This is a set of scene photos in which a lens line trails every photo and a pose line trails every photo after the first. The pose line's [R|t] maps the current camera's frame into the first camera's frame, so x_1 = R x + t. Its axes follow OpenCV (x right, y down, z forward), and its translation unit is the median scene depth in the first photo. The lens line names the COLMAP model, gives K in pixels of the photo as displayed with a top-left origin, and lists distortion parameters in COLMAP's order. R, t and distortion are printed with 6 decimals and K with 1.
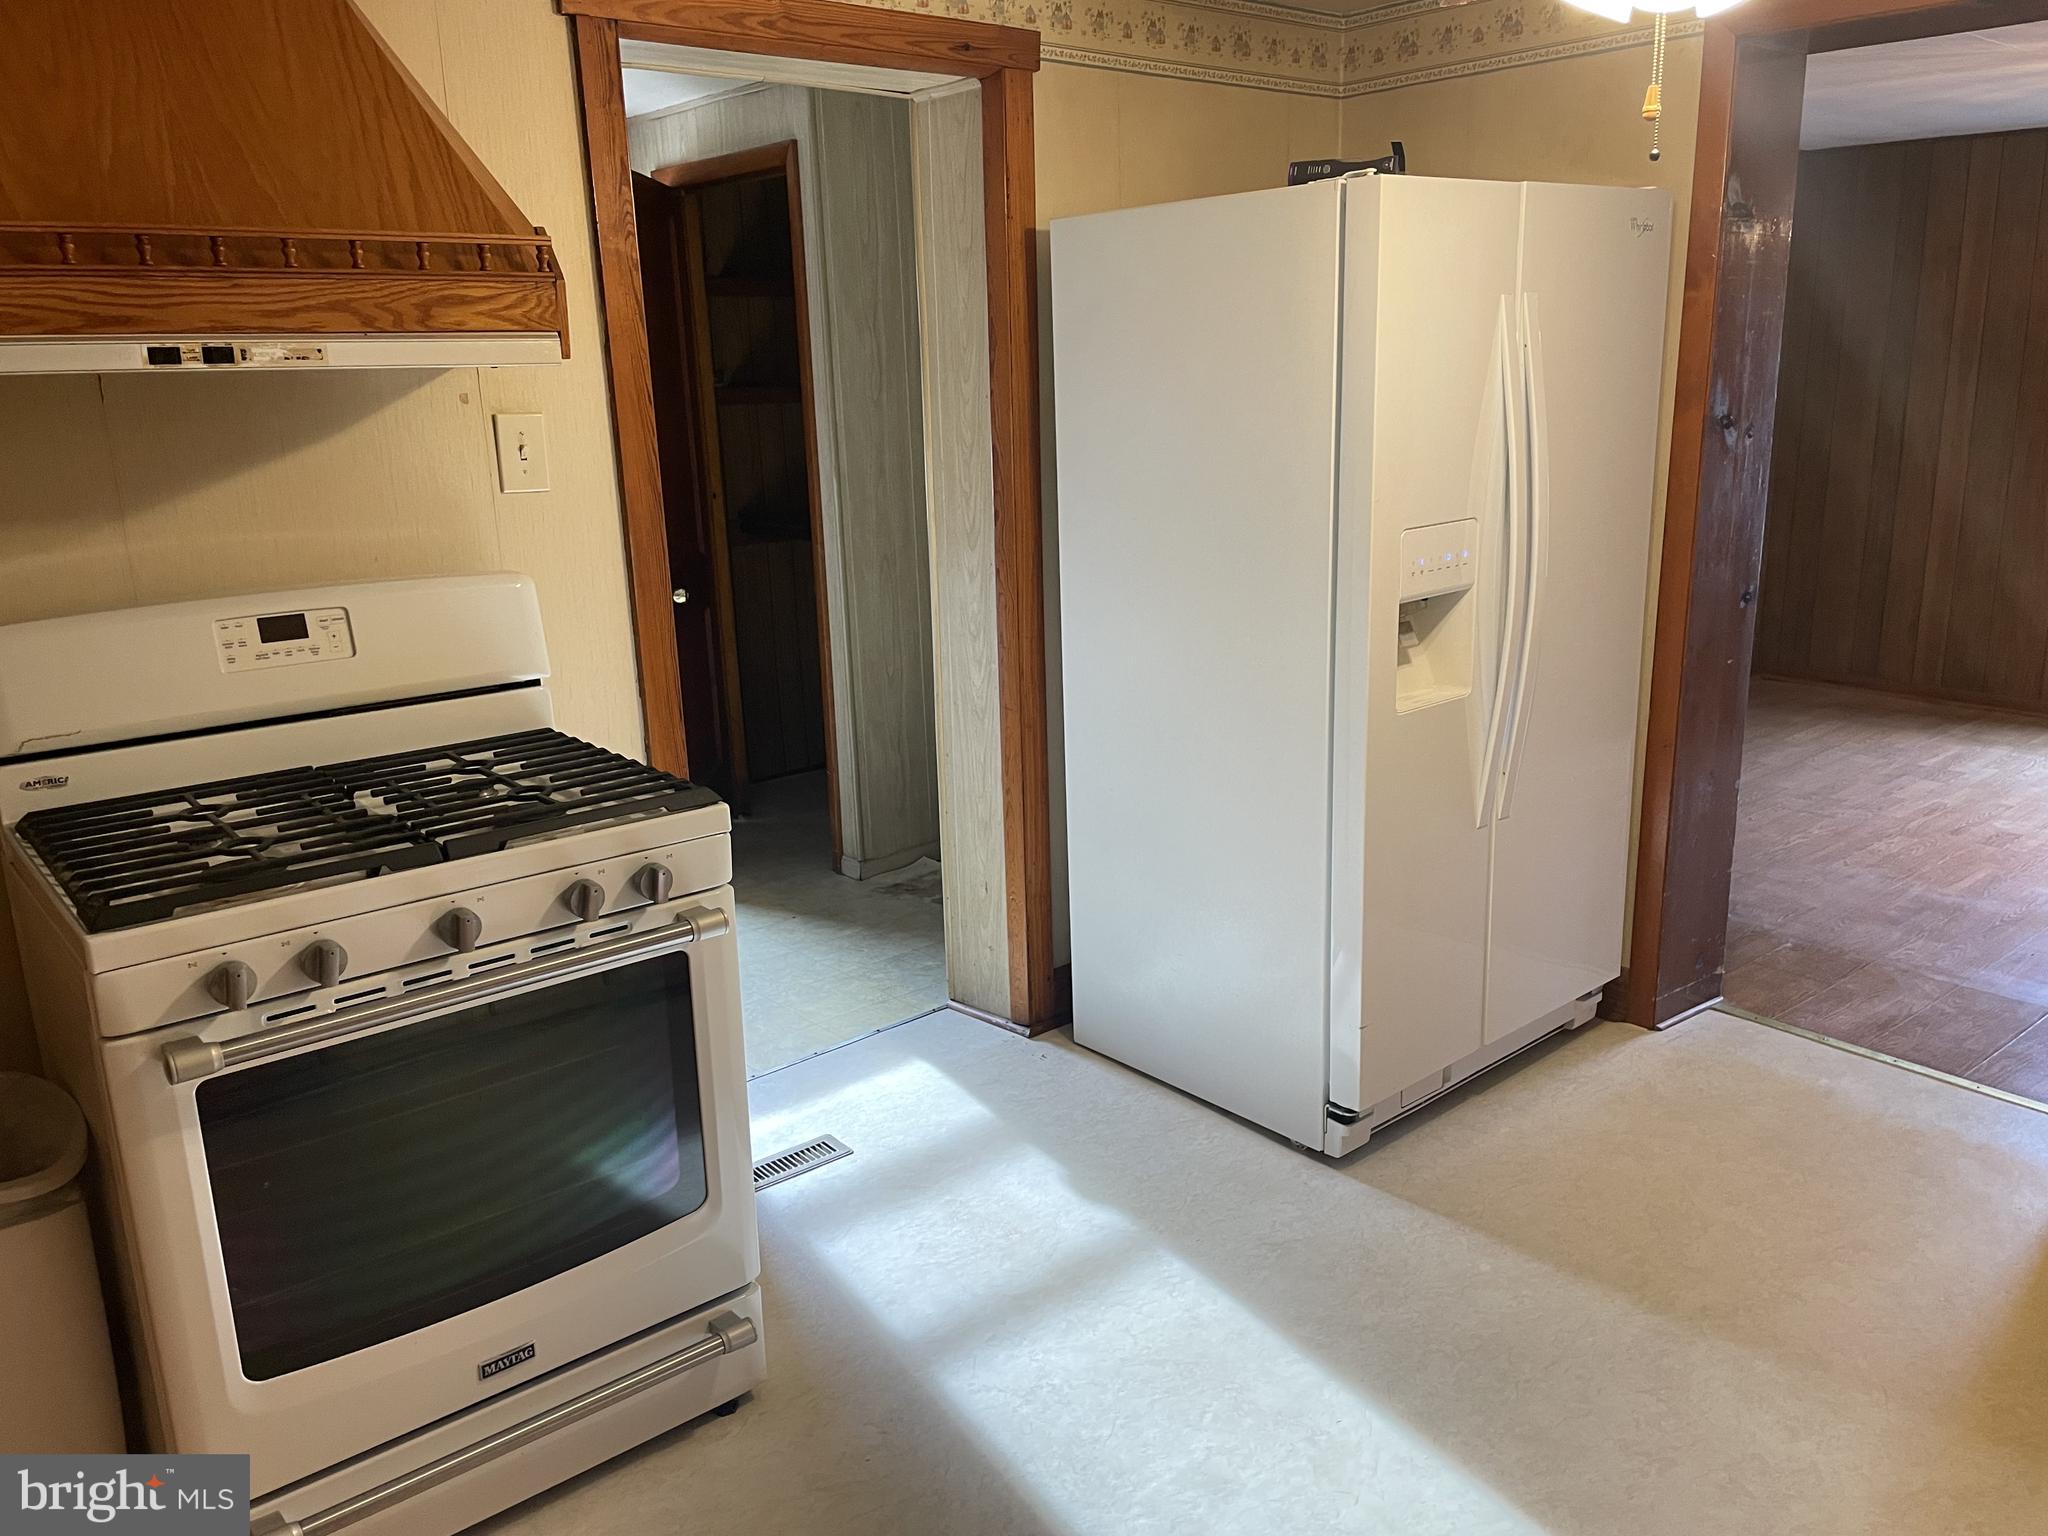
lens RADIAL K [[1563.3, 0, 1031.6], [0, 1563.3, 775.7], [0, 0, 1]] dist [0.076397, -0.090659]
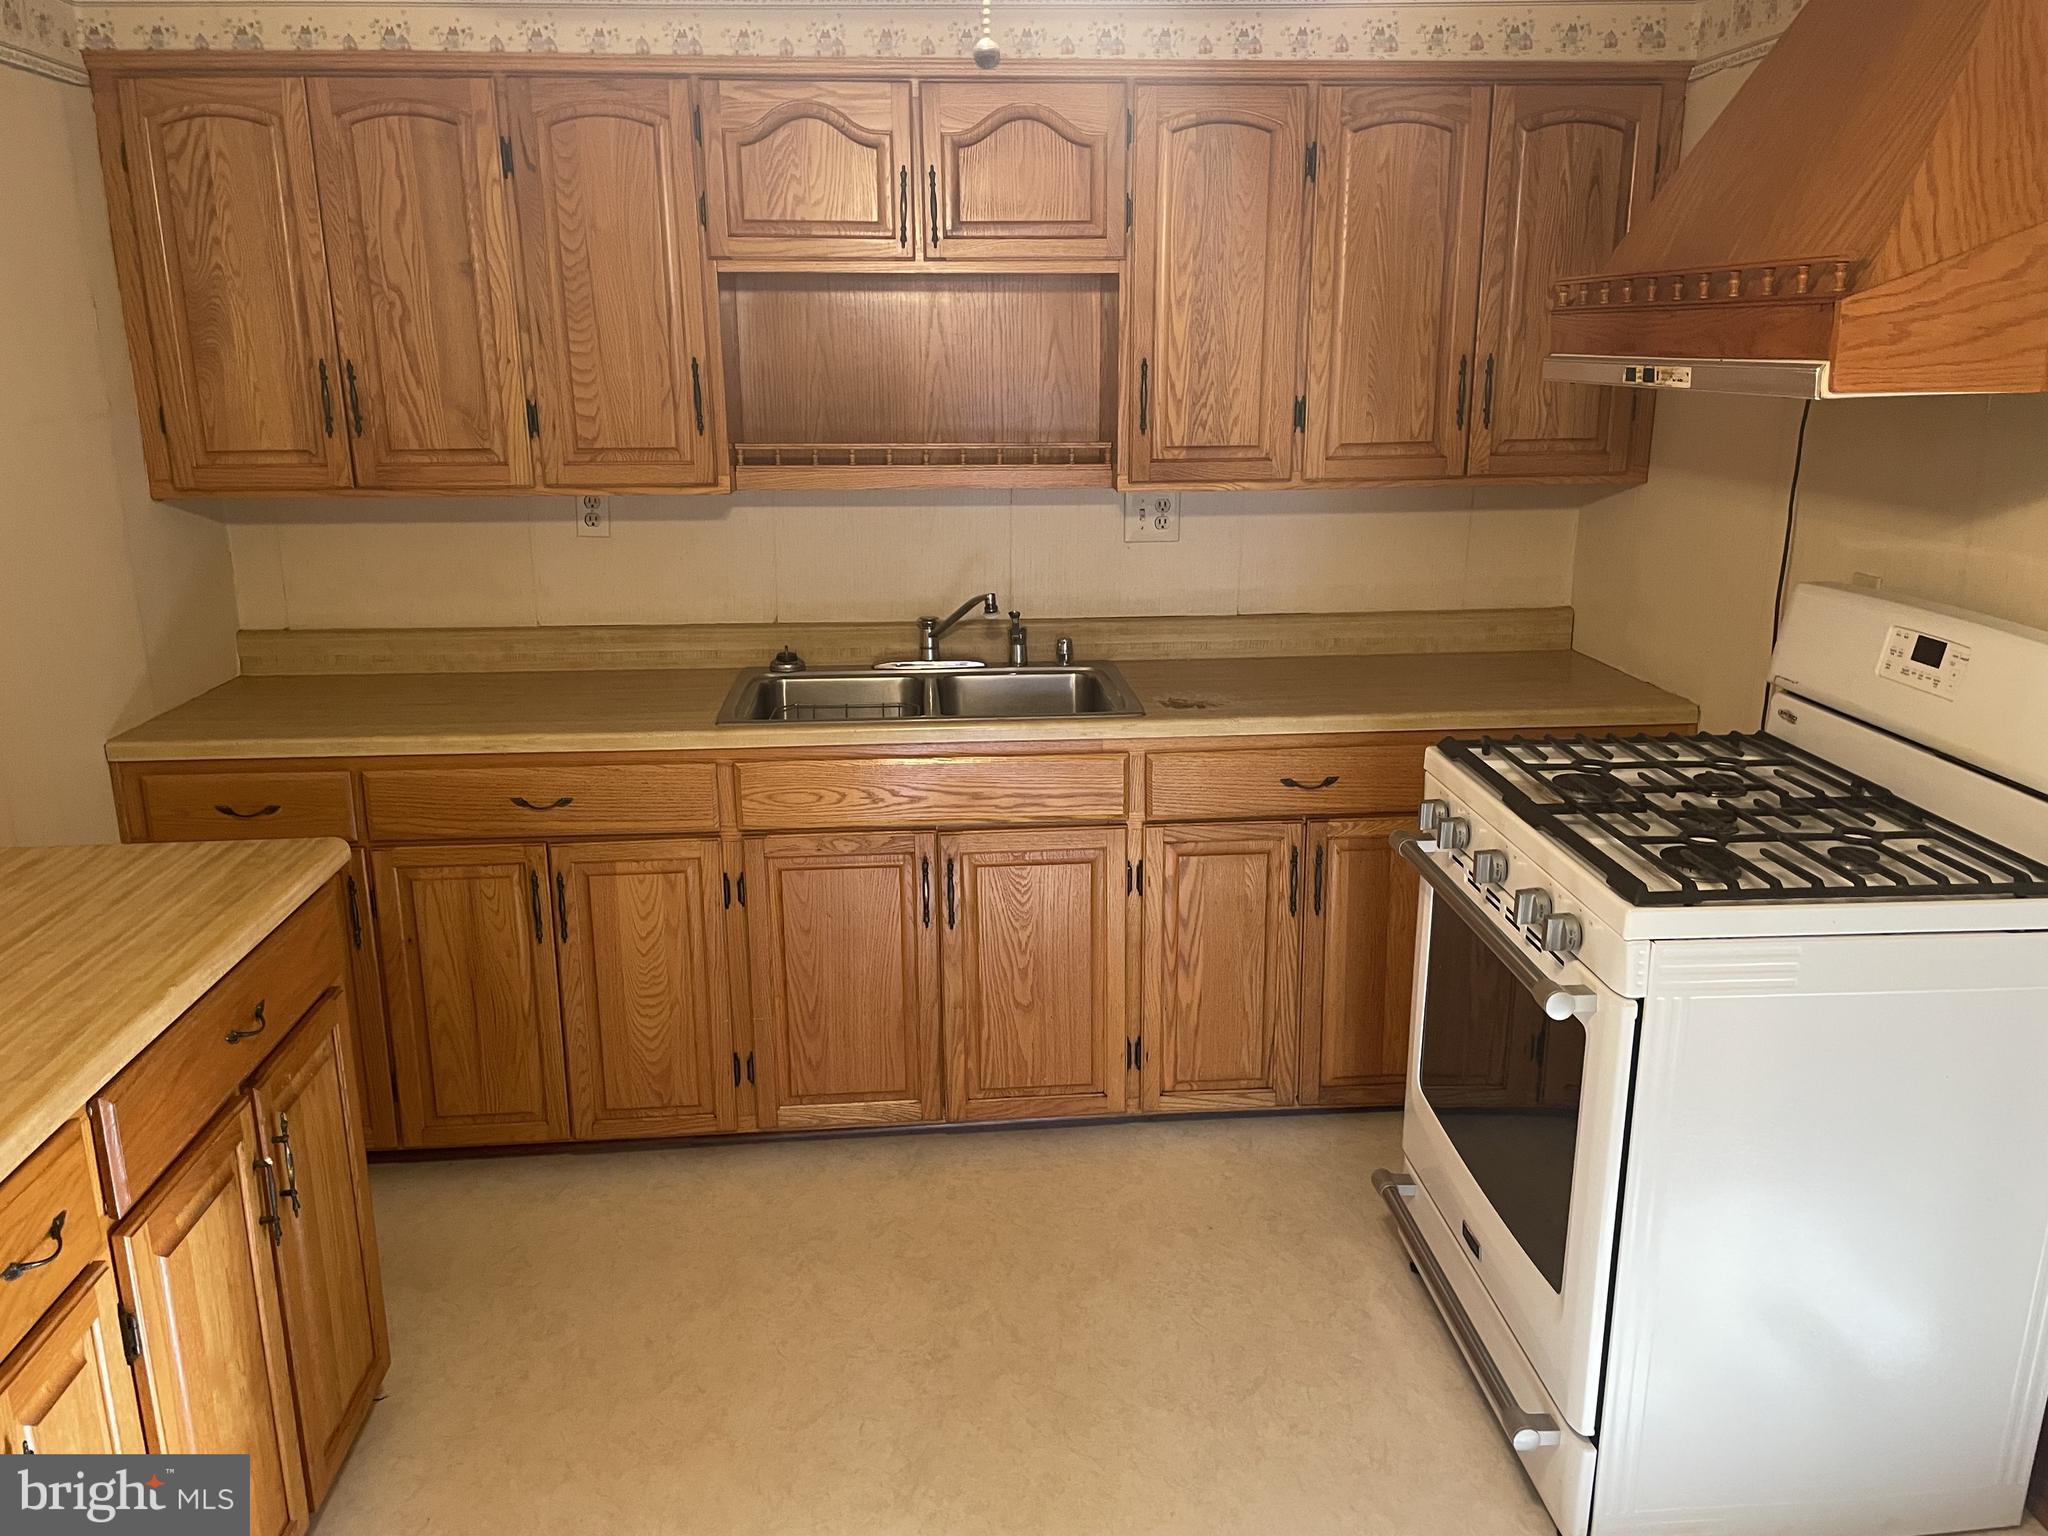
lens RADIAL K [[1563.3, 0, 1036.5], [0, 1563.3, 768.0], [0, 0, 1]] dist [0.076397, -0.090659]
pose [[-0.582051, 0.242527, -0.776142, 0.679313], [-0.189354, 0.887822, 0.419426, -0.369127], [0.790798, 0.391093, -0.470834, 1.166905]]
